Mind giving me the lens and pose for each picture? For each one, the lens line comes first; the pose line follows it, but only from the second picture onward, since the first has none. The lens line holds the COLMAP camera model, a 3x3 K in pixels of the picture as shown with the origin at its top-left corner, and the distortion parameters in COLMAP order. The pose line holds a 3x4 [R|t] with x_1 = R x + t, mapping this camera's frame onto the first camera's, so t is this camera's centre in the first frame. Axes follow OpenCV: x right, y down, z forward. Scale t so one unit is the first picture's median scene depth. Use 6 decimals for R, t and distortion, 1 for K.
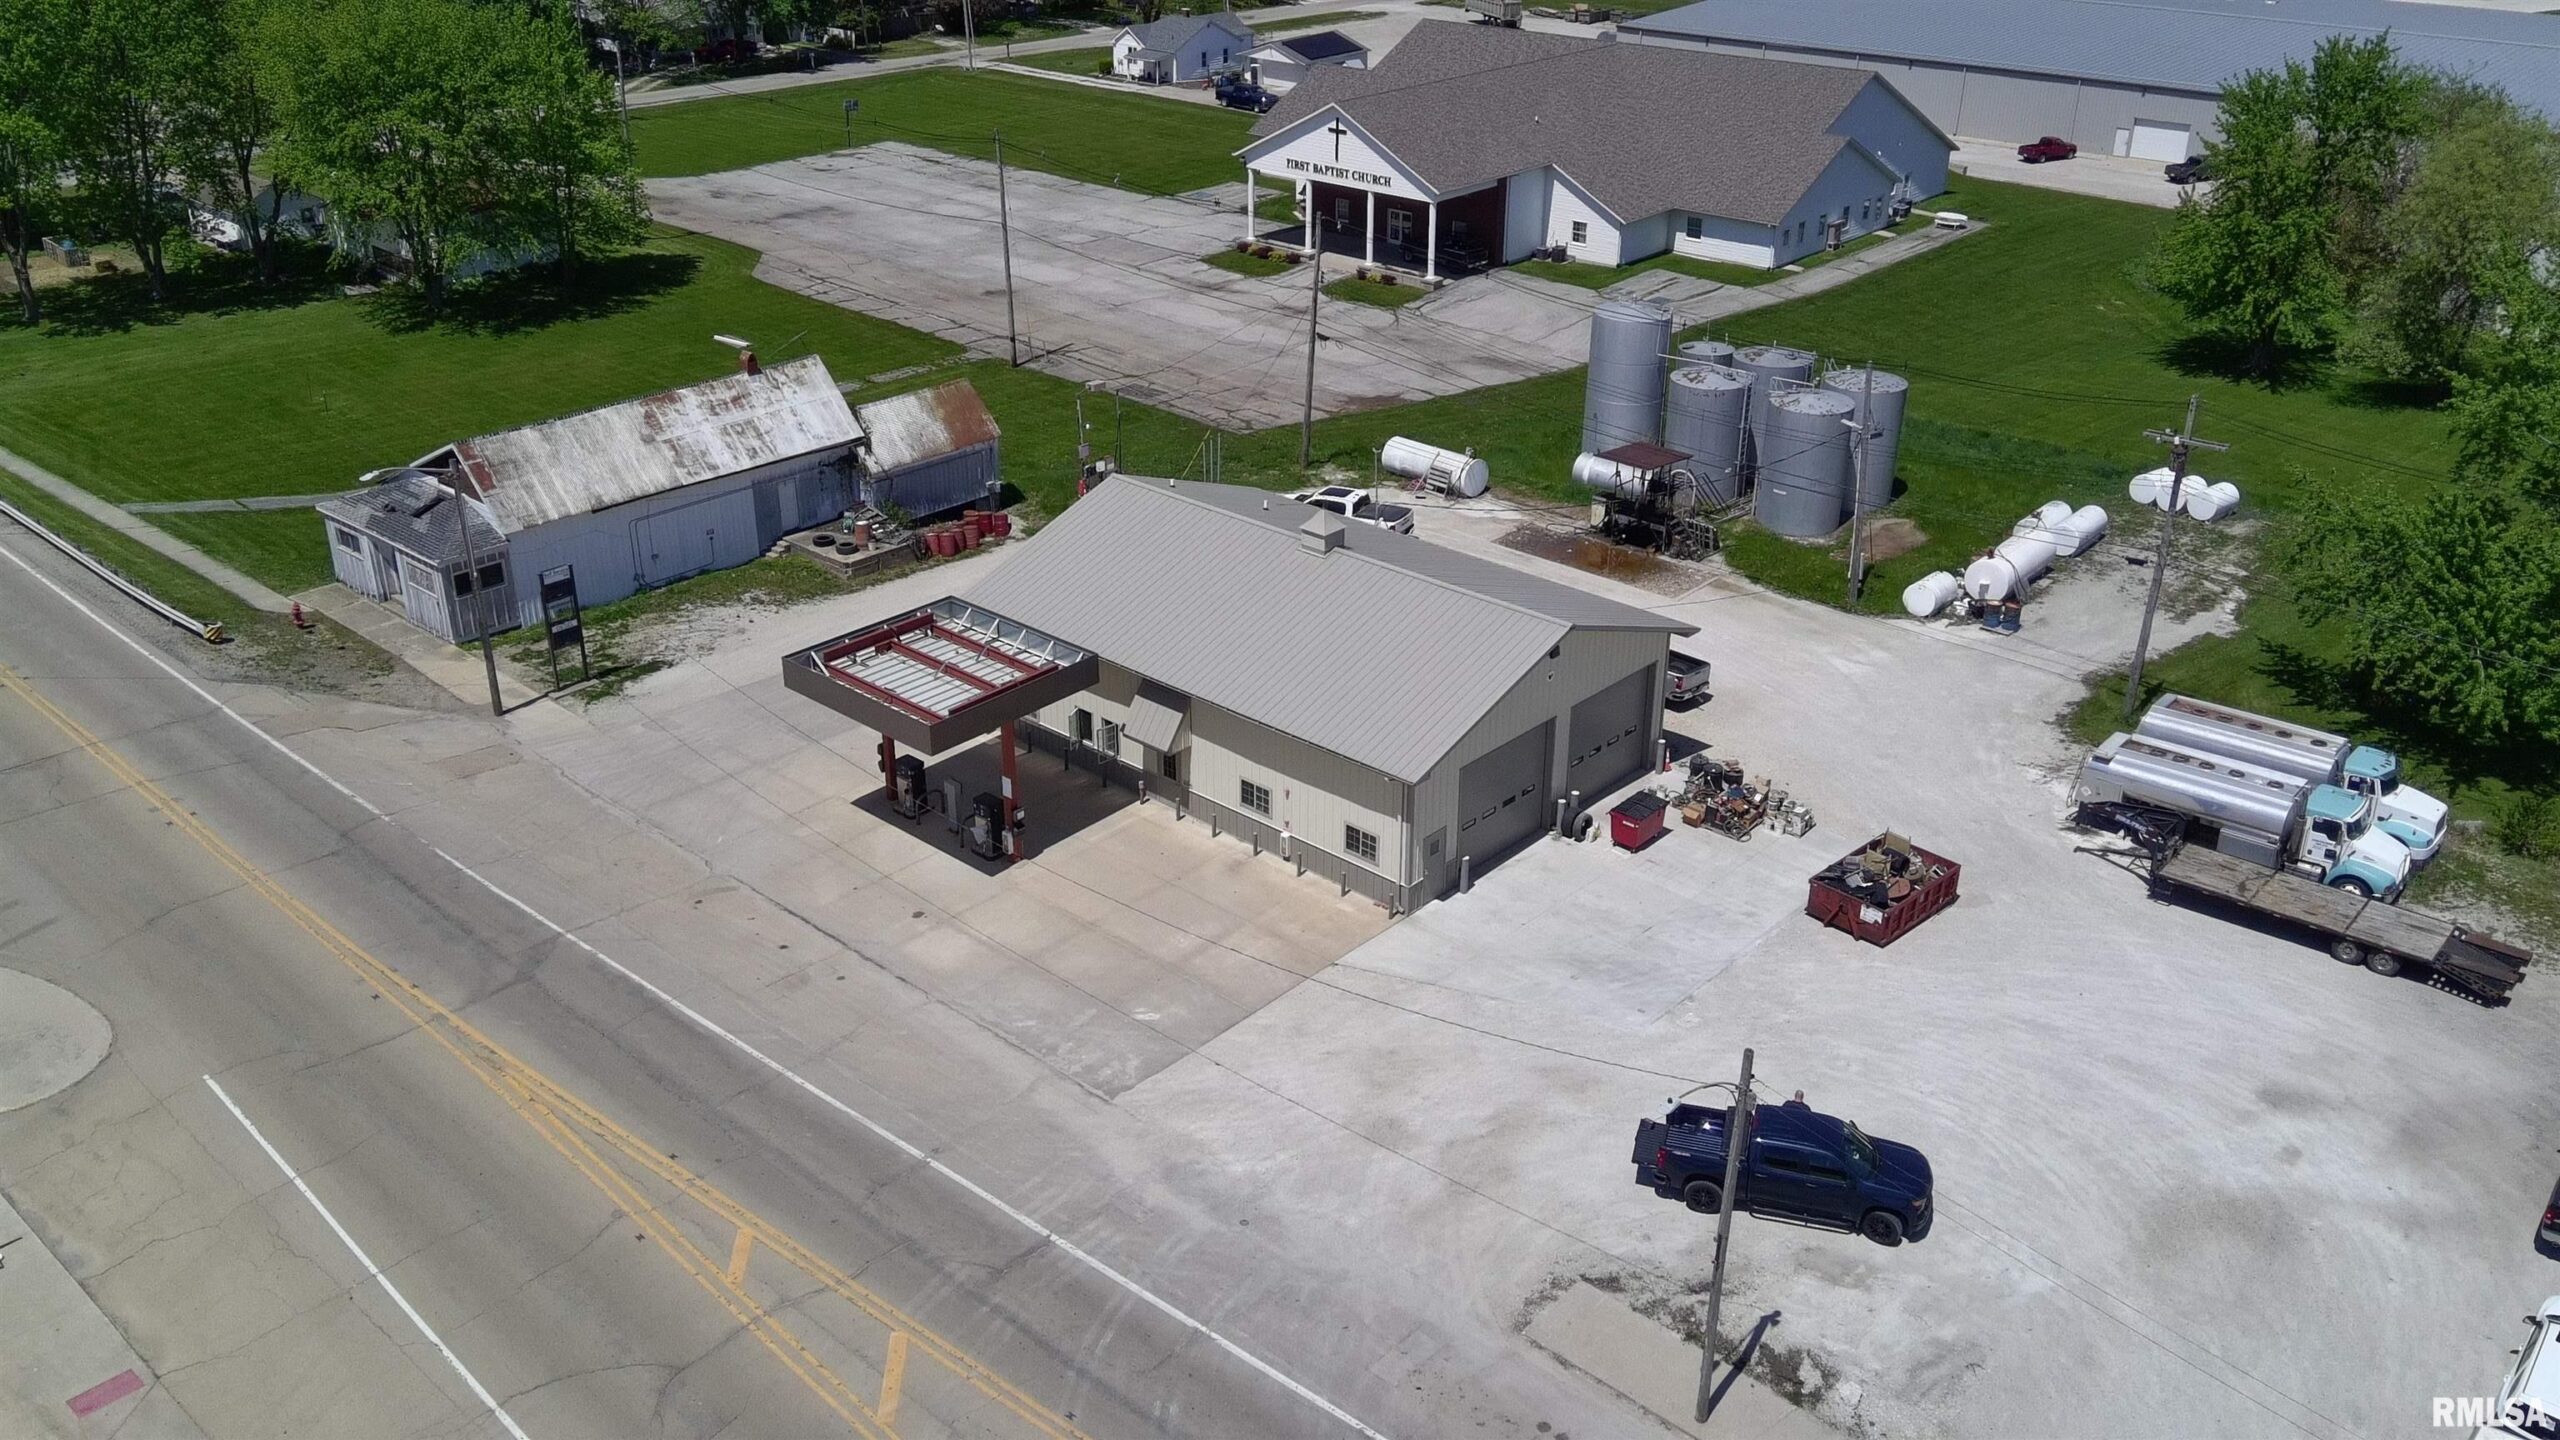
lens RADIAL K [[2132.7, 0, 1277.7], [0, 2132.7, 712.0], [0, 0, 1]] dist [0.074059, -0.094731]
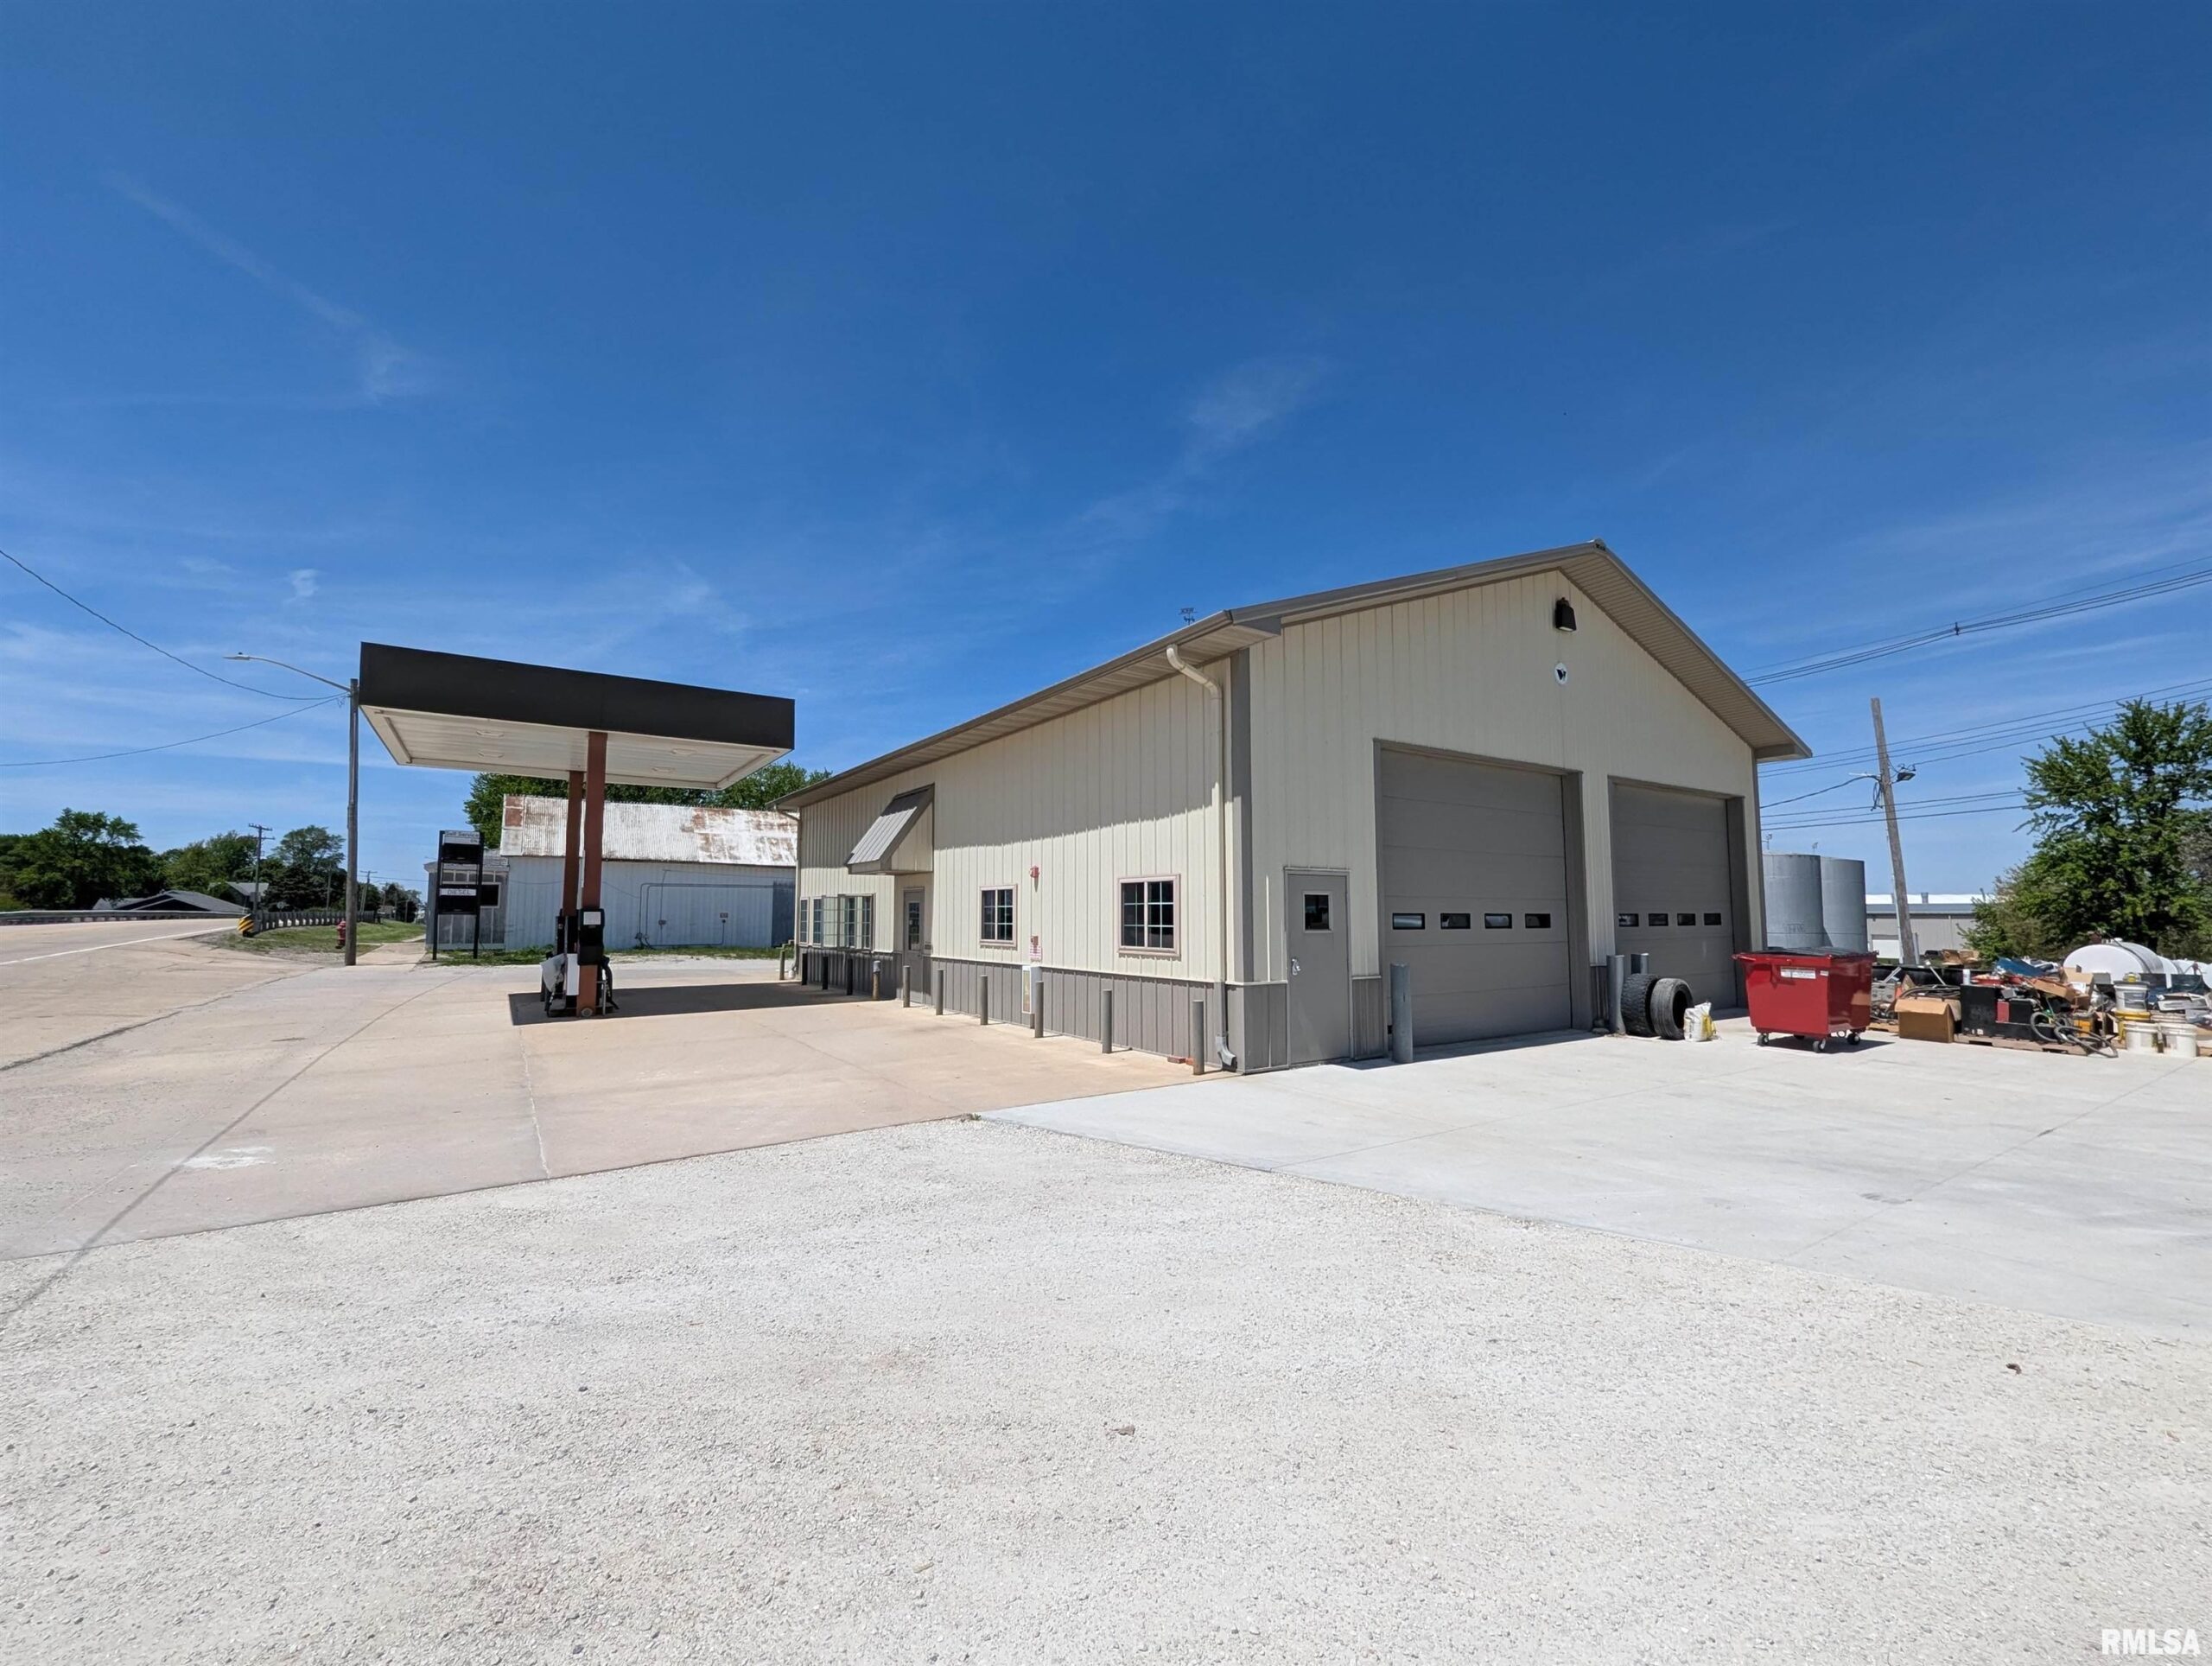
lens RADIAL K [[918.2, 0, 1104.7], [0, 918.2, 848.4], [0, 0, 1]] dist [0.000460, -0.001022]
pose [[0.968589, -0.020909, -0.247786, 0.066034], [-0.106403, 0.865779, -0.488983, 0.121026], [0.224752, 0.499989, 0.836360, 0.710639]]
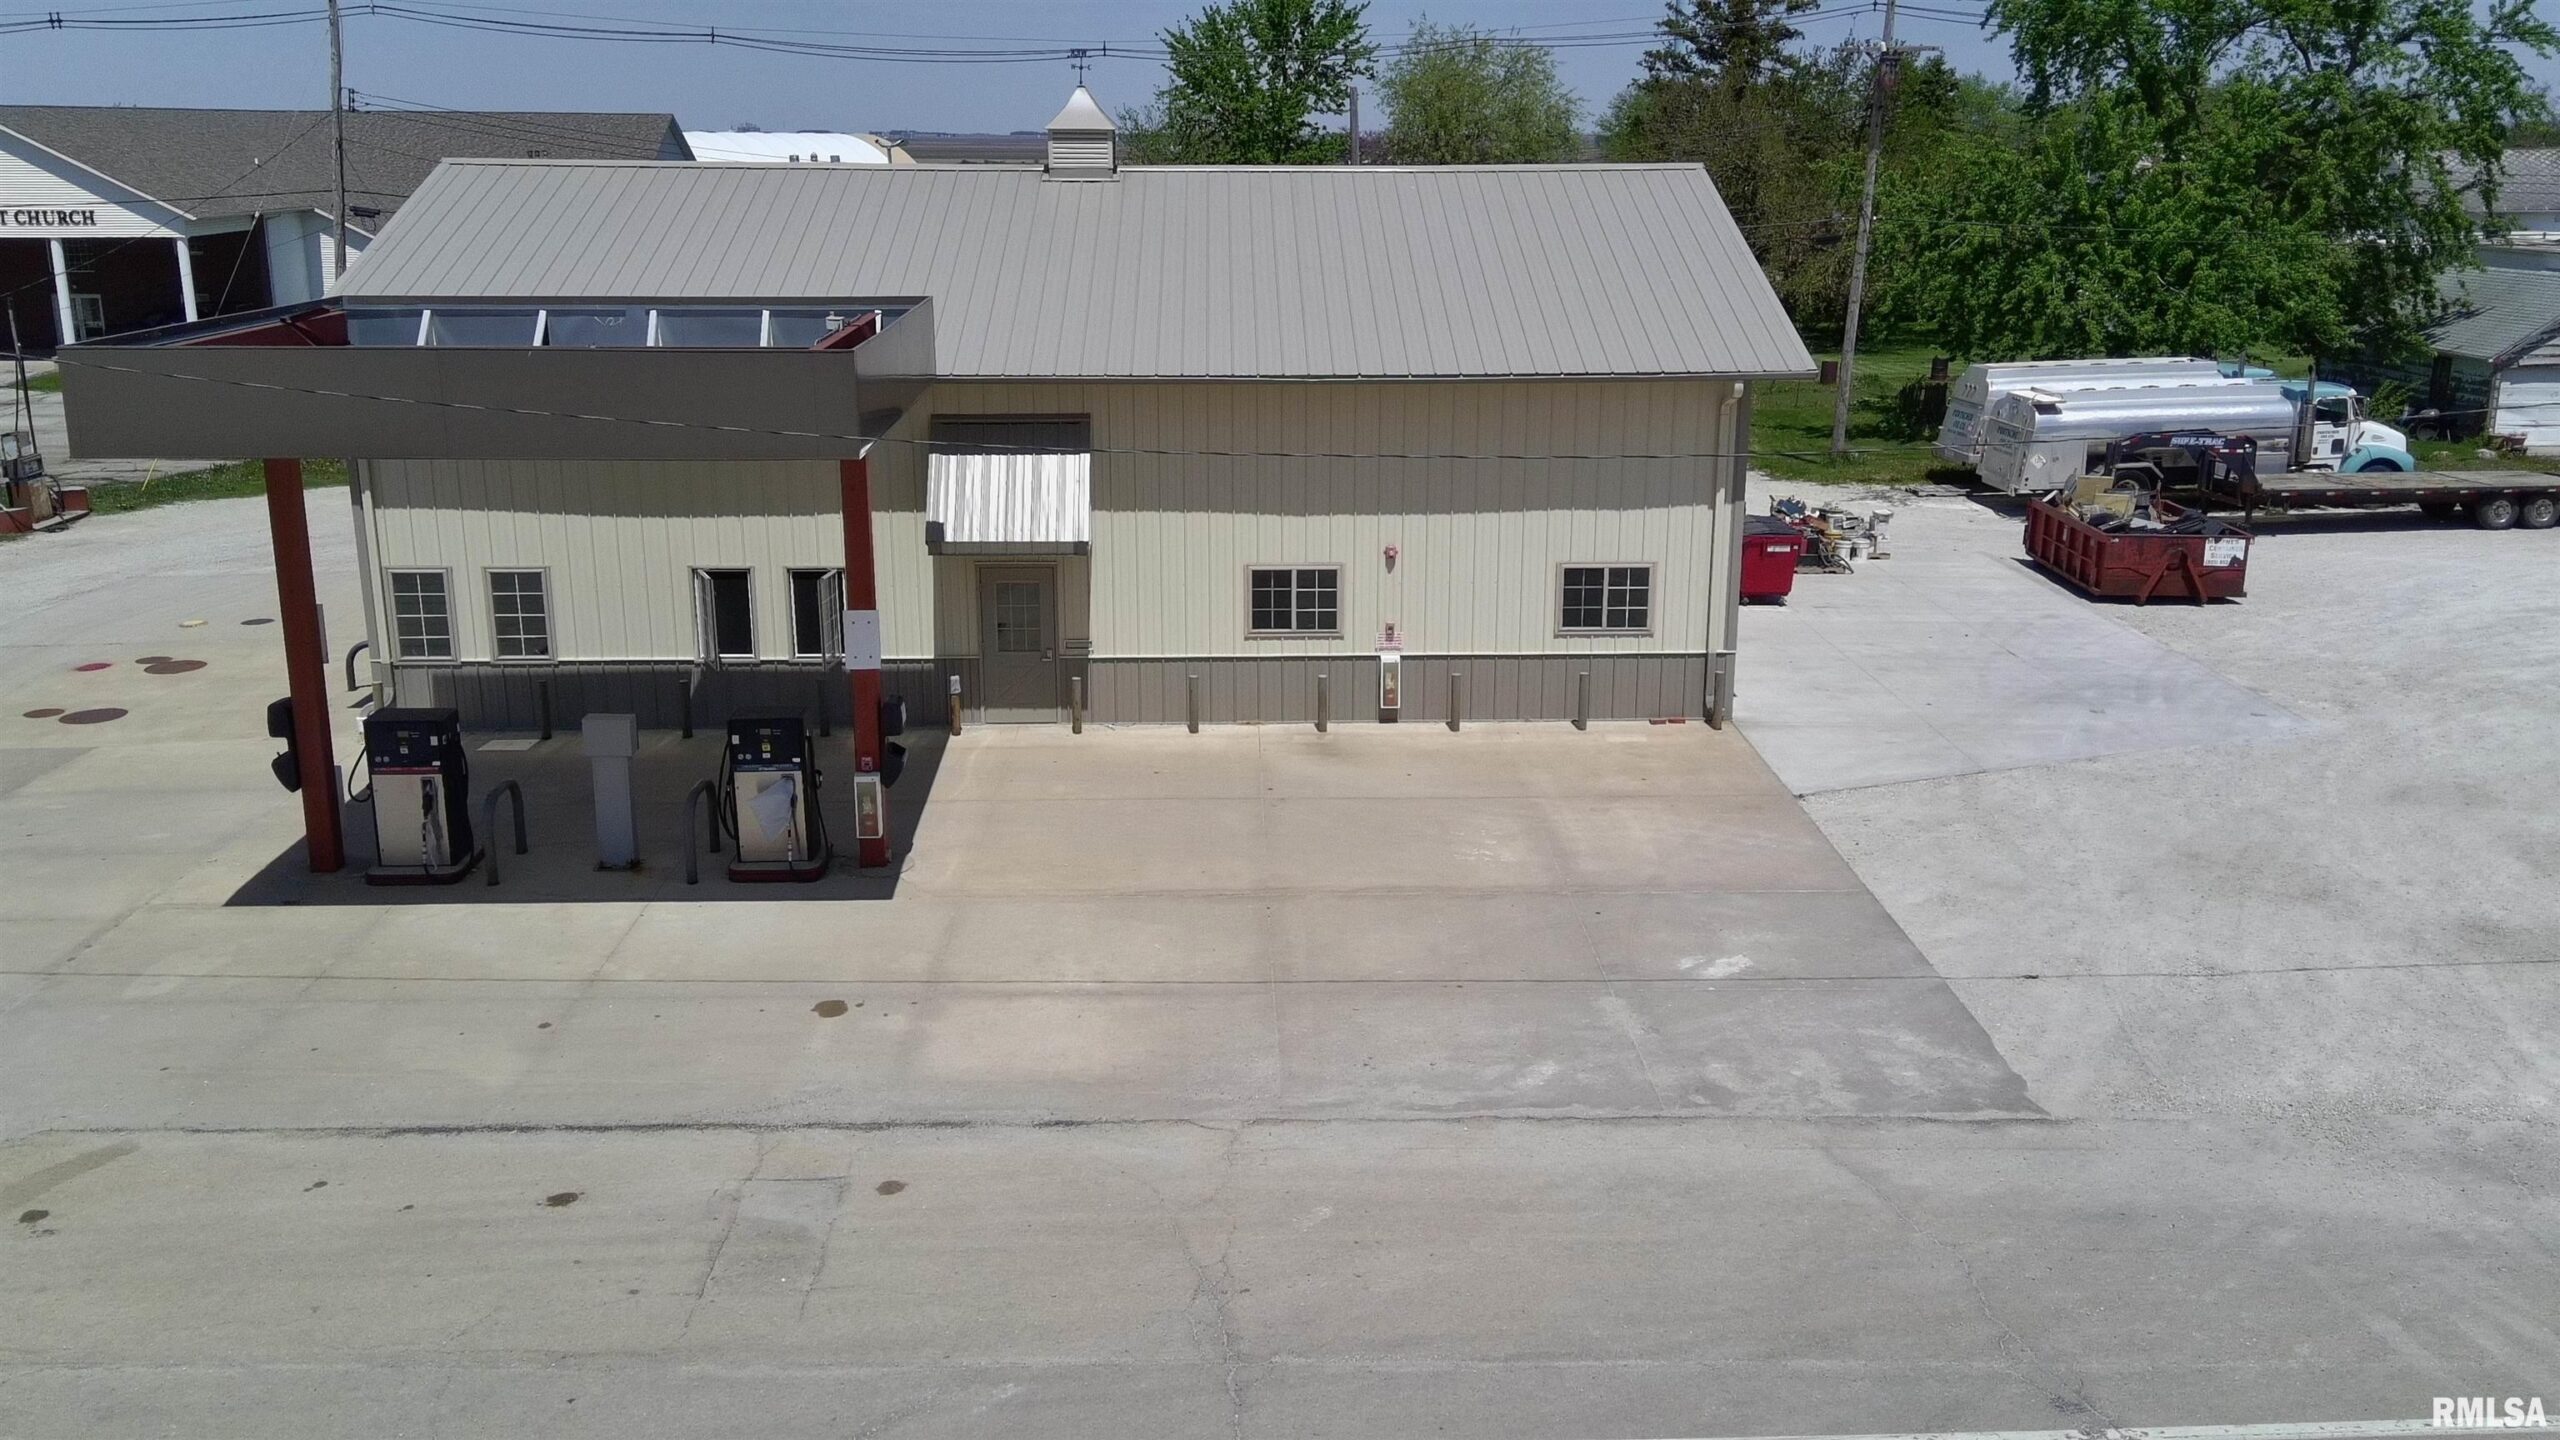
lens RADIAL K [[2132.7, 0, 1271.4], [0, 2132.7, 719.1], [0, 0, 1]] dist [0.074059, -0.094731]
pose [[0.719785, -0.185546, 0.668941, -0.280806], [0.302871, 0.951006, -0.062107, 0.079473], [-0.624643, 0.247306, 0.740716, 0.602201]]
